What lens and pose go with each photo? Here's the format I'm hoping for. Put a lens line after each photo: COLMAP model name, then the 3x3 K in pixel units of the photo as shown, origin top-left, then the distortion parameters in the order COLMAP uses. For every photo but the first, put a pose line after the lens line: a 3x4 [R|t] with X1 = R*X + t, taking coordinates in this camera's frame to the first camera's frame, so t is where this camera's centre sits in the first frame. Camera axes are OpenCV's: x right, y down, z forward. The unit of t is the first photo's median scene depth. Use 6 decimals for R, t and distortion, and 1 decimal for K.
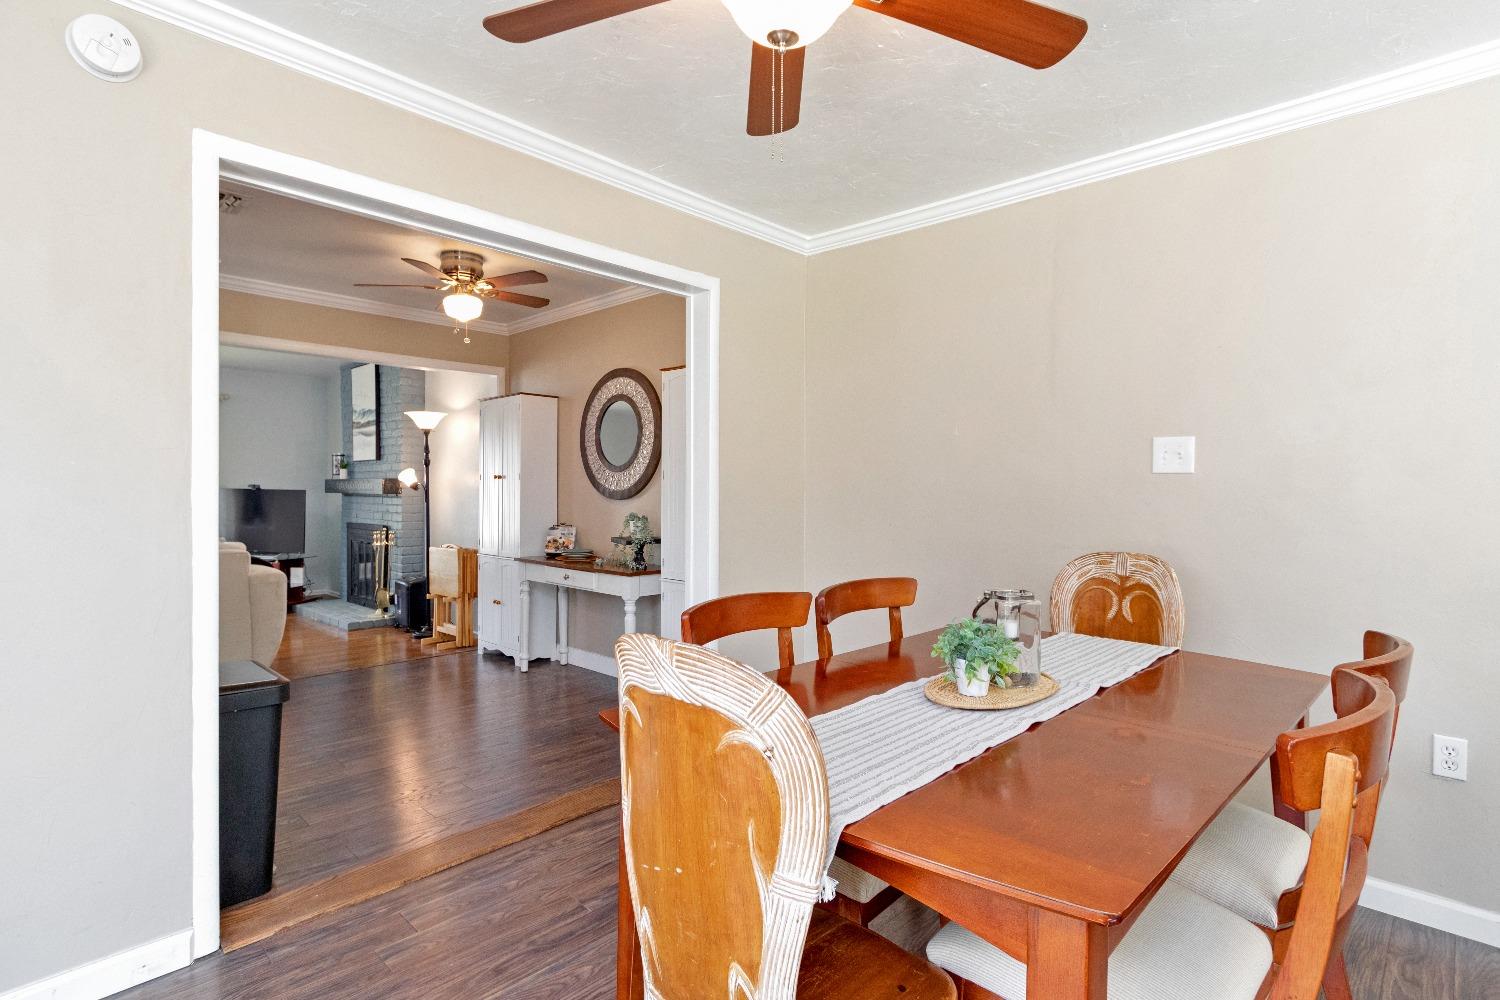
lens RADIAL K [[754.9, 0, 739.2], [0, 754.9, 491.2], [0, 0, 1]] dist [-0.000093, -0.000236]
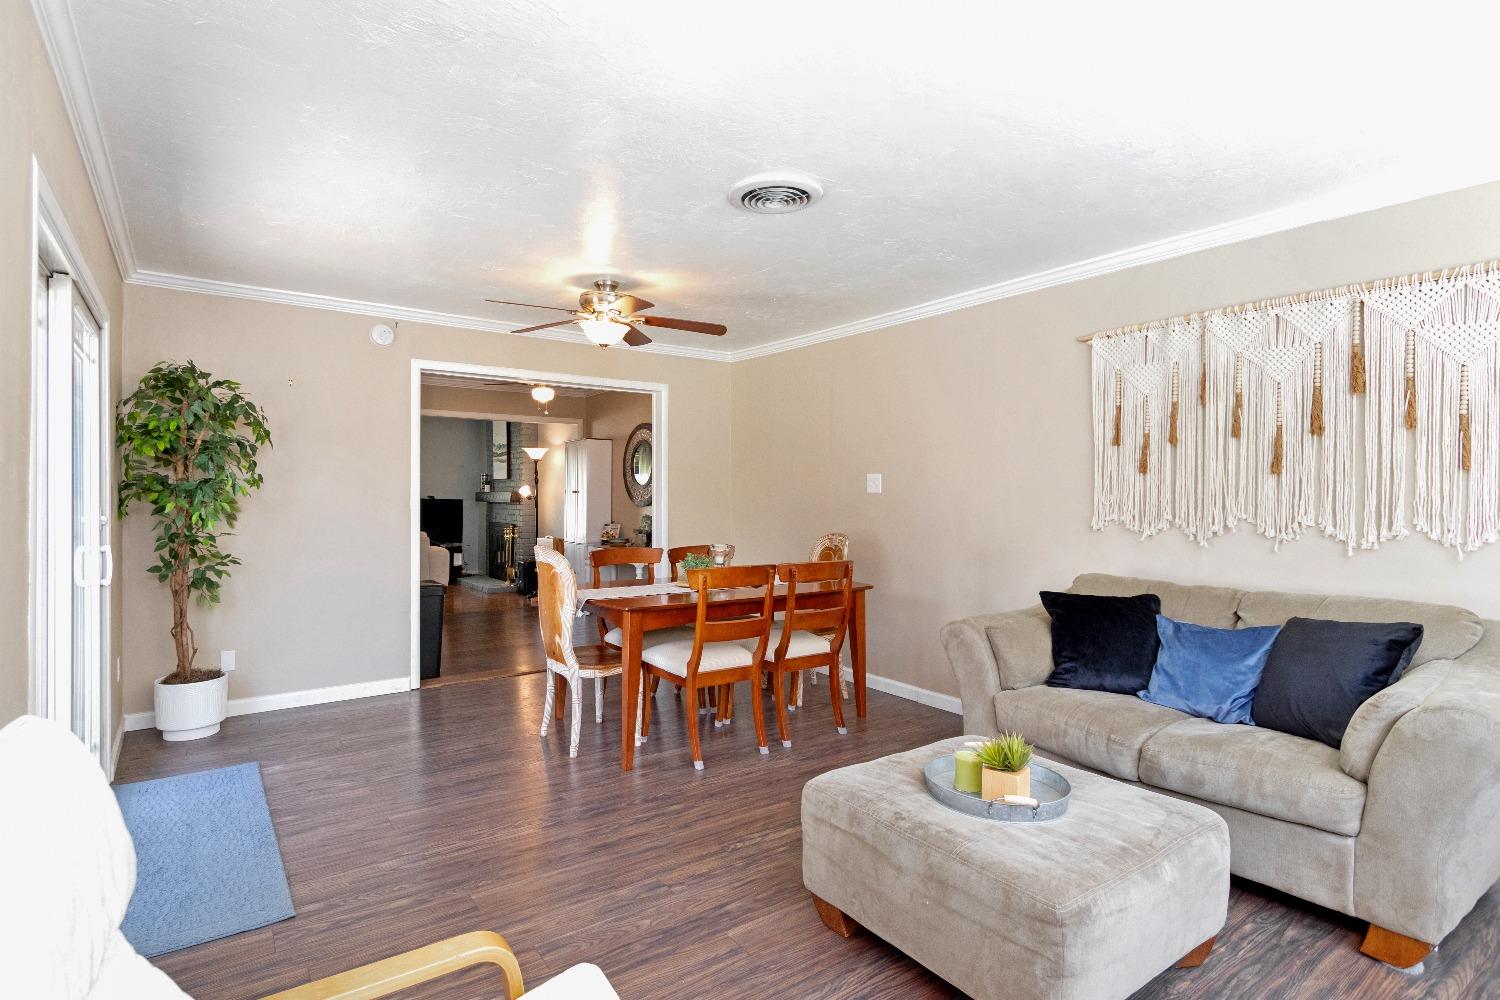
lens RADIAL K [[754.9, 0, 739.2], [0, 754.9, 491.2], [0, 0, 1]] dist [-0.000093, -0.000236]
pose [[0.983693, -0.002549, -0.179835, 0.250223], [0.000768, 0.999950, -0.009972, -0.003511], [0.179852, 0.009671, 0.983646, -0.398675]]
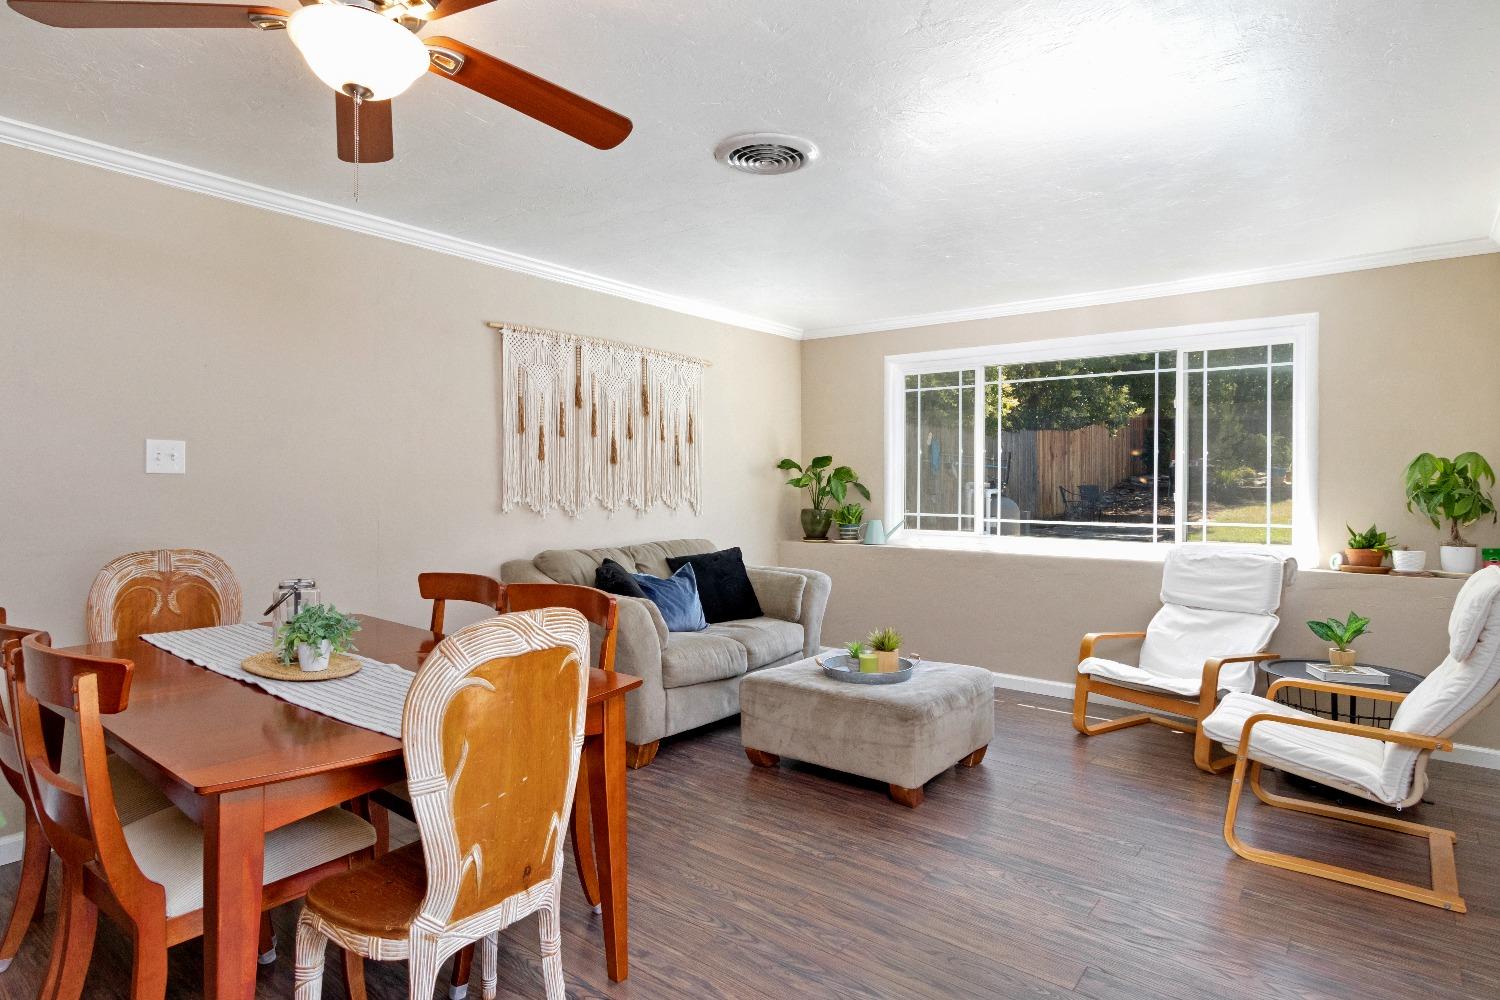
lens RADIAL K [[799.7, 0, 738.6], [0, 799.7, 483.6], [0, 0, 1]] dist [0.000848, -0.000110]
pose [[-0.095606, -0.006372, 0.995399, -0.271623], [-0.000784, 0.999980, 0.006326, -0.007117], [-0.995419, -0.000176, -0.095609, 0.131619]]
